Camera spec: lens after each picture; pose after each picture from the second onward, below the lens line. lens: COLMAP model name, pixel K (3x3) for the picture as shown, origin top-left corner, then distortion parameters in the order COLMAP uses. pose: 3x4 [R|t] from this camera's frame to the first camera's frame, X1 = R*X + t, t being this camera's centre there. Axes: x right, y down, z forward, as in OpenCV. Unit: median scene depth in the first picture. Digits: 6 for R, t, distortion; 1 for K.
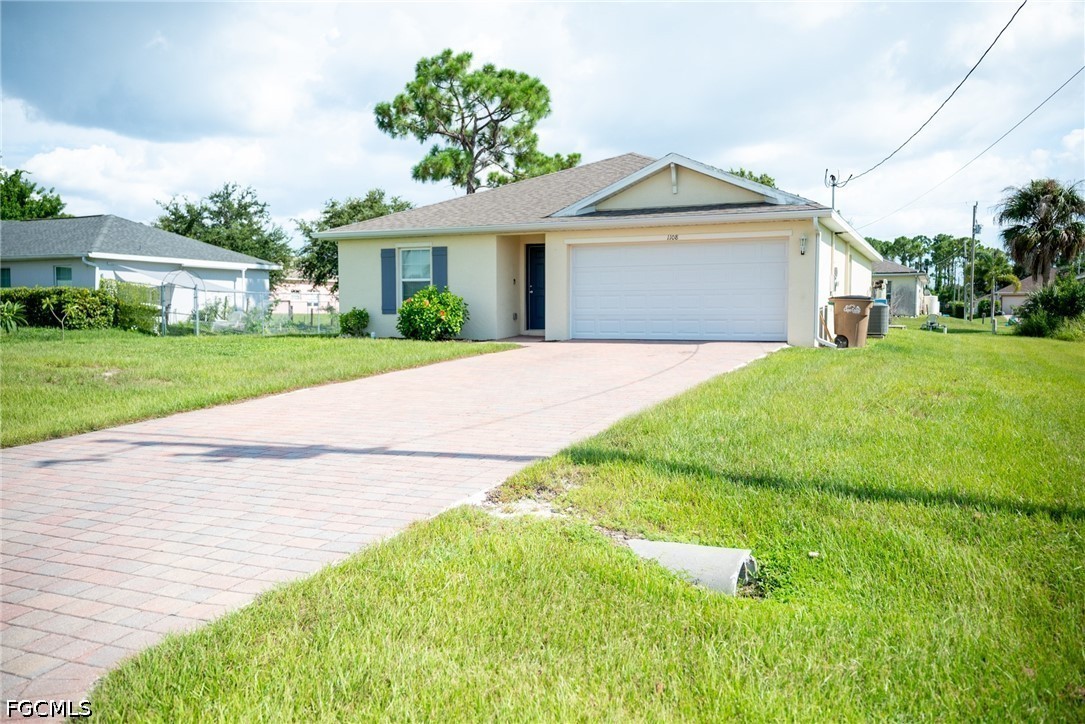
lens RADIAL K [[876.1, 0, 542.2], [0, 876.1, 364.5], [0, 0, 1]] dist [0.000852, 0.002087]
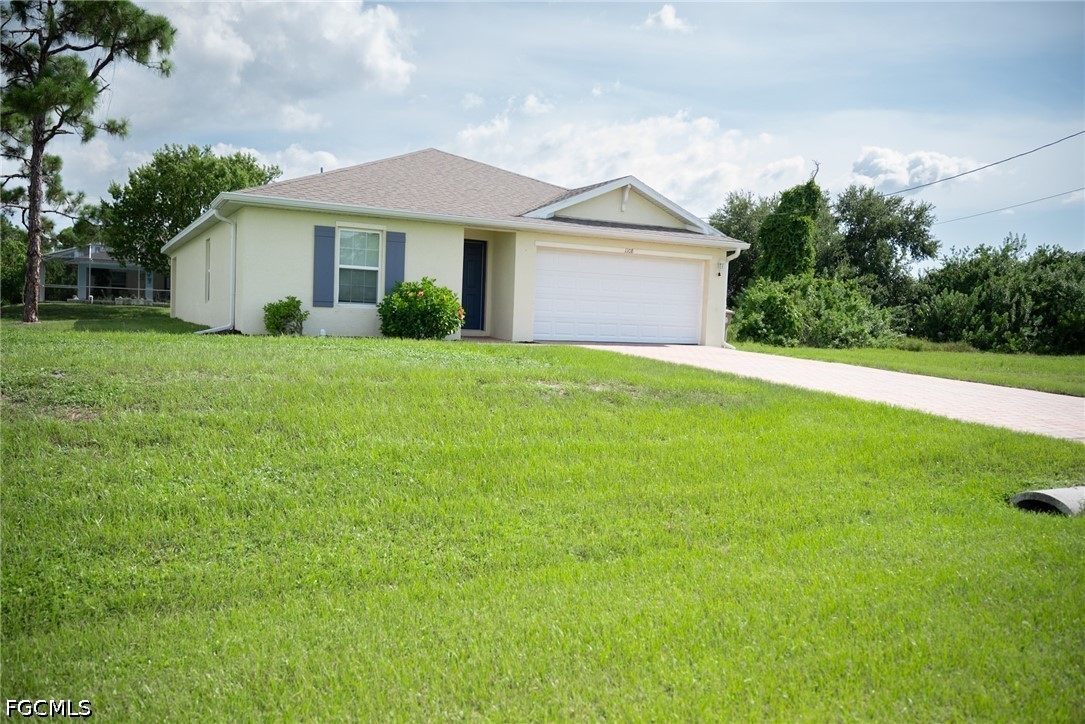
lens RADIAL K [[876.1, 0, 542.2], [0, 876.1, 364.5], [0, 0, 1]] dist [0.000852, 0.002087]
pose [[0.630619, -0.016032, 0.775927, -0.706863], [0.002795, 0.999827, 0.018387, -0.018277], [-0.776087, -0.009427, 0.630555, 0.336652]]
